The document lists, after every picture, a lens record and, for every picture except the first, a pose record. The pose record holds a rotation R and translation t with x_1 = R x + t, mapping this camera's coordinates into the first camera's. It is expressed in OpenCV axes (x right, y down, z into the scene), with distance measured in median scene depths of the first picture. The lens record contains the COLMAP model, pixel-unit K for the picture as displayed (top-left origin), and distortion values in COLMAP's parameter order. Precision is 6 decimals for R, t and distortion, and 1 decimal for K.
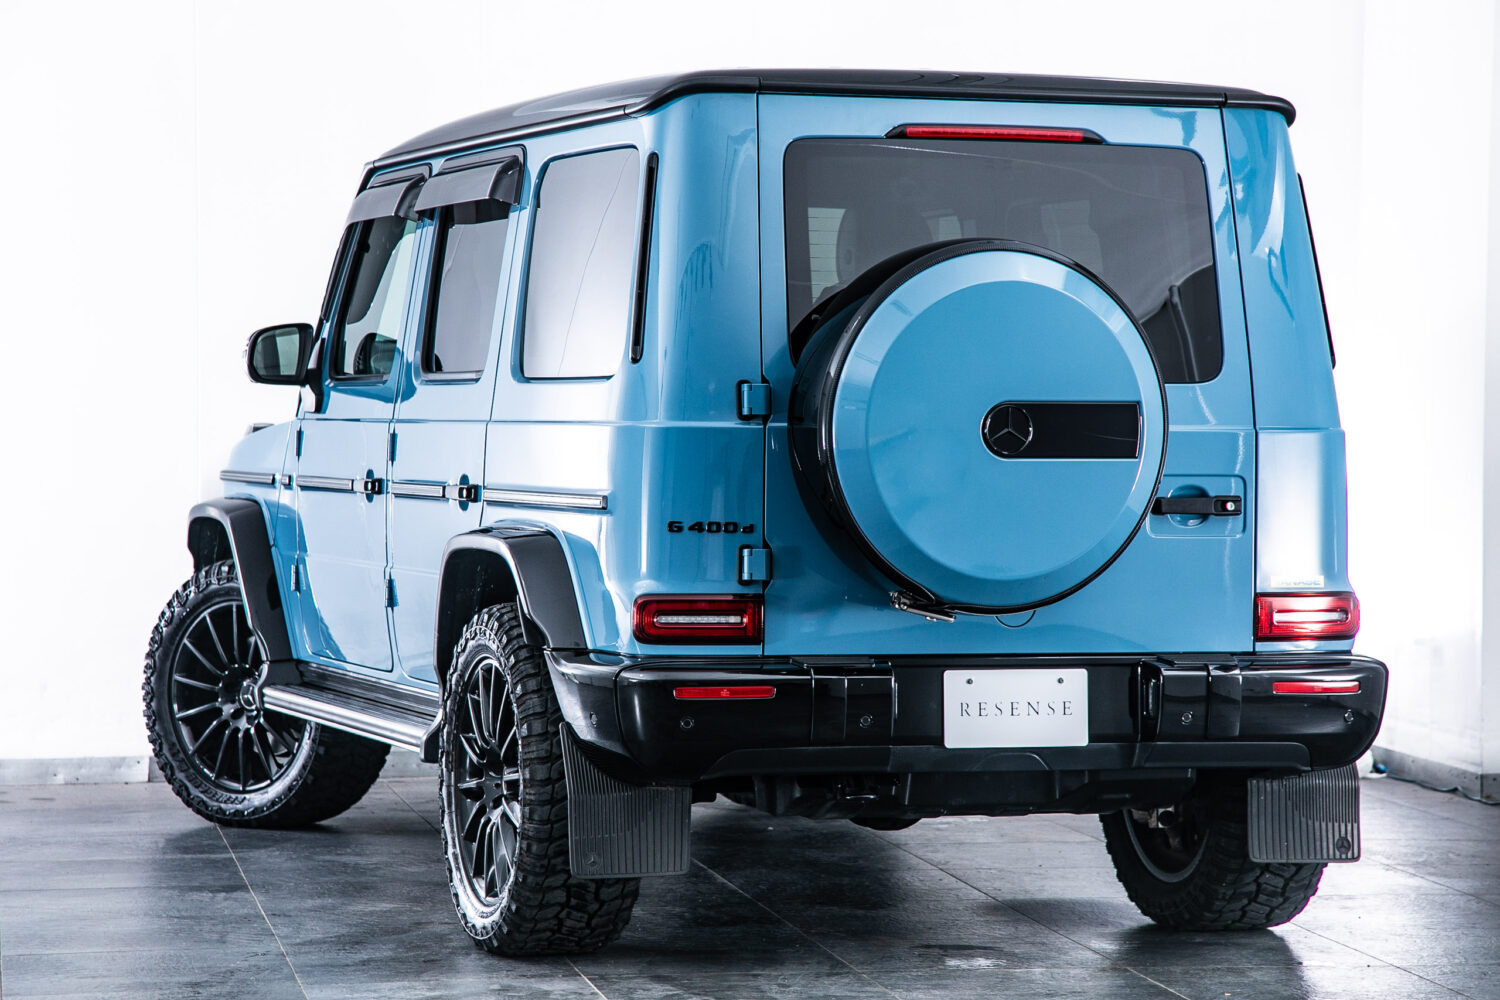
lens RADIAL K [[4158.3, 0, 750.0], [0, 4158.3, 500.0], [0, 0, 1]] dist [0.603317, 0.450707]
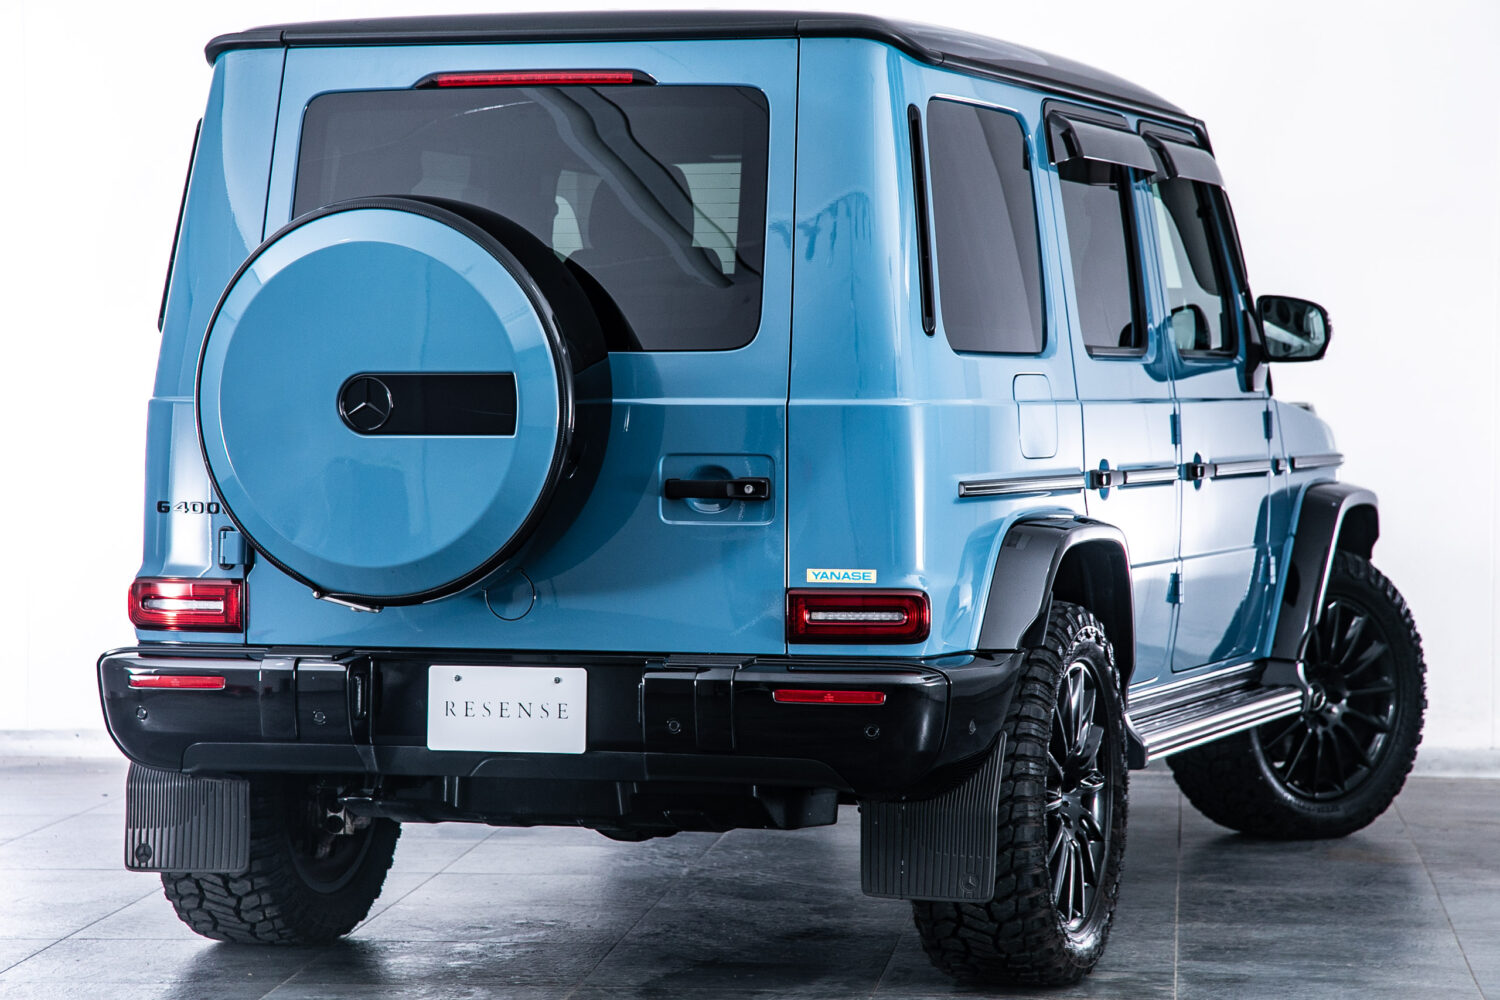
lens RADIAL K [[4579.7, 0, 750.0], [0, 4579.7, 500.0], [0, 0, 1]] dist [0.439538, -0.879374]
pose [[0.794387, 0.006455, -0.607378, 0.698092], [-0.006689, 0.999976, 0.001879, 0.001930], [0.607375, 0.002570, 0.794411, 0.230886]]
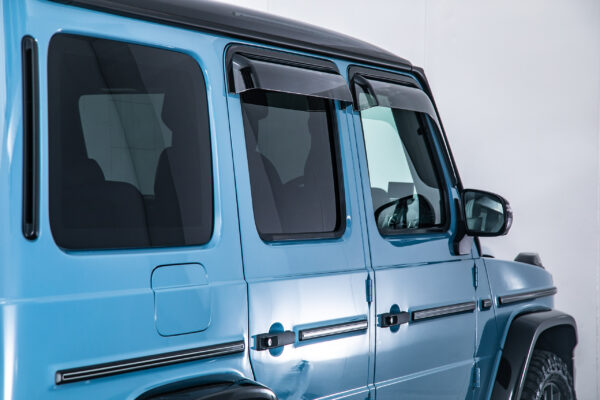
lens RADIAL K [[1663.3, 0, 300.0], [0, 1663.3, 200.0], [0, 0, 1]] dist [0.603317, 0.450707]
pose [[0.718219, 0.004986, -0.695799, 0.464094], [-0.021713, 0.999648, -0.015249, -0.035819], [0.695478, 0.026060, 0.718075, 0.780716]]
